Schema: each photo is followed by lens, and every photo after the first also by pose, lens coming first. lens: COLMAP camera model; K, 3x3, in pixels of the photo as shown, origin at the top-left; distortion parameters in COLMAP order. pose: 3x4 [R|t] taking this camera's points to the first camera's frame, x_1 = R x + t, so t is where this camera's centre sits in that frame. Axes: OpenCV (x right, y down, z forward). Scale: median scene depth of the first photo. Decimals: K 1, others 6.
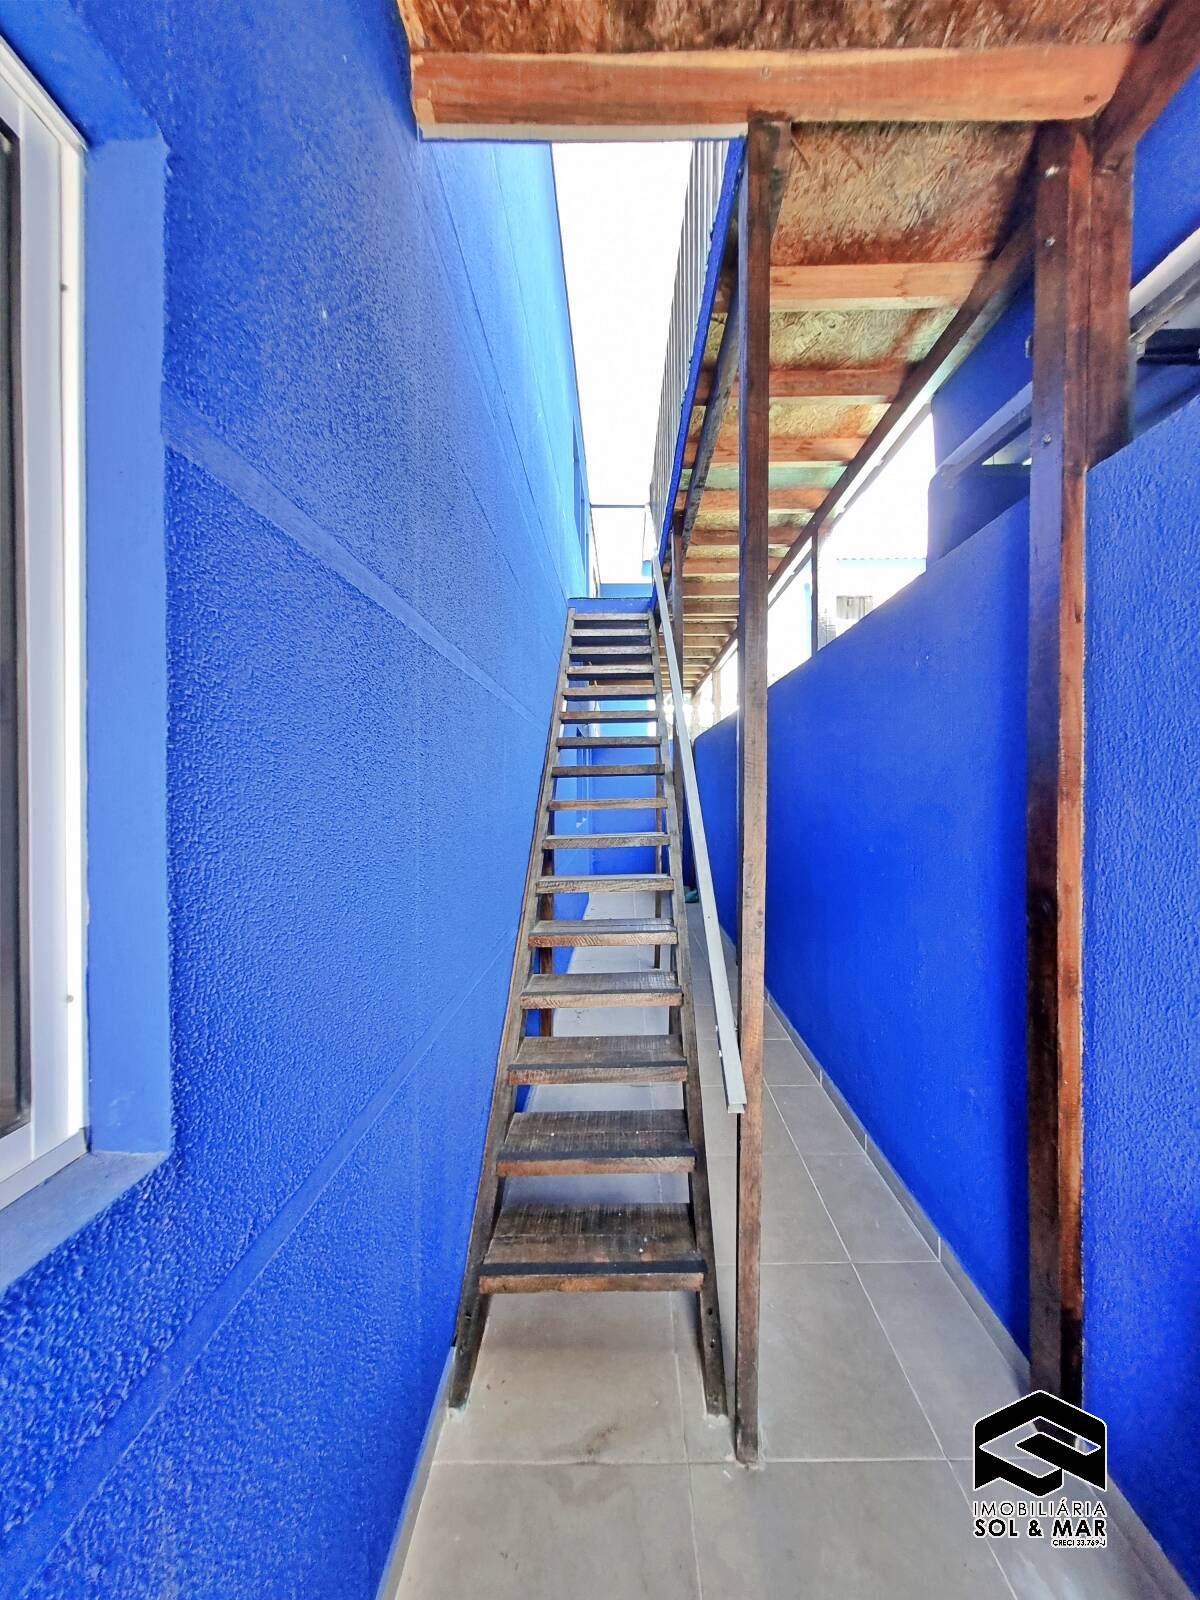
lens RADIAL K [[632.4, 0, 617.7], [0, 632.4, 799.8], [0, 0, 1]] dist [0.008170, 0.000193]
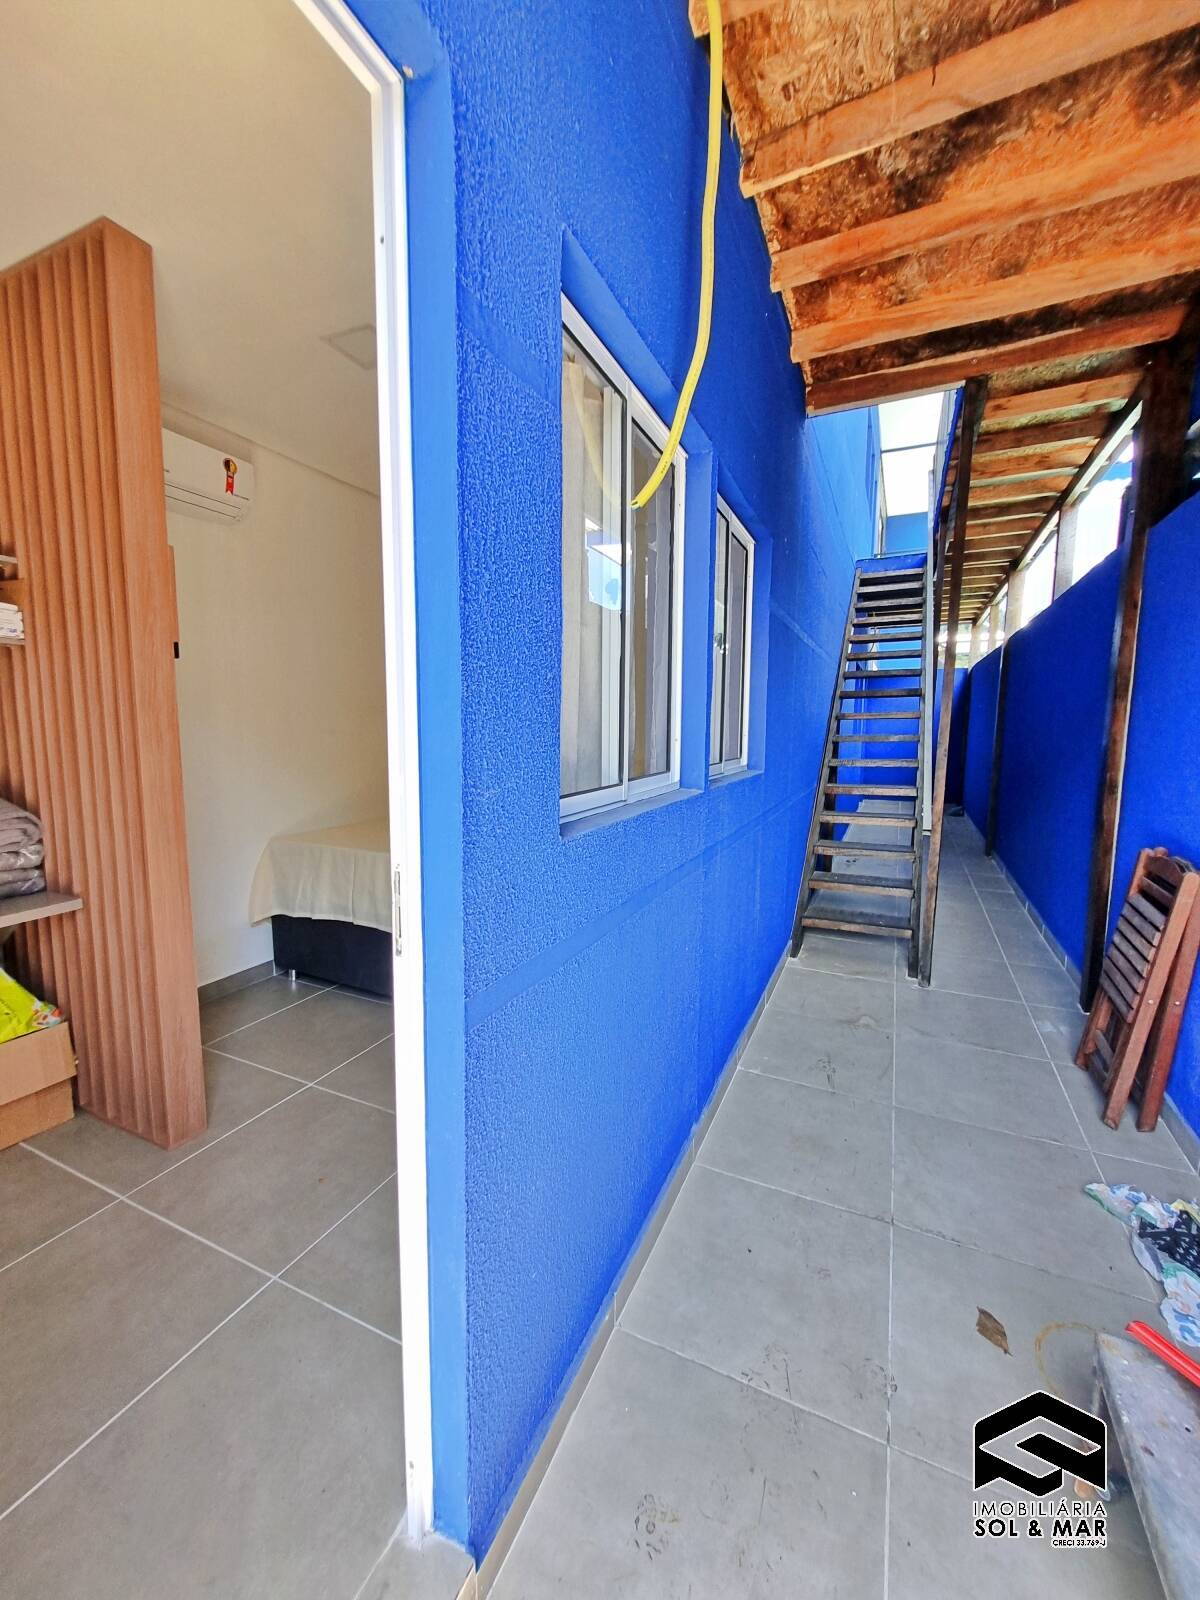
lens RADIAL K [[632.4, 0, 617.7], [0, 632.4, 799.8], [0, 0, 1]] dist [0.008170, 0.000193]
pose [[0.916533, 0.056210, -0.395989, 0.029933], [-0.014555, 0.994107, 0.107424, 0.065489], [0.399694, -0.092694, 0.911950, -0.788718]]
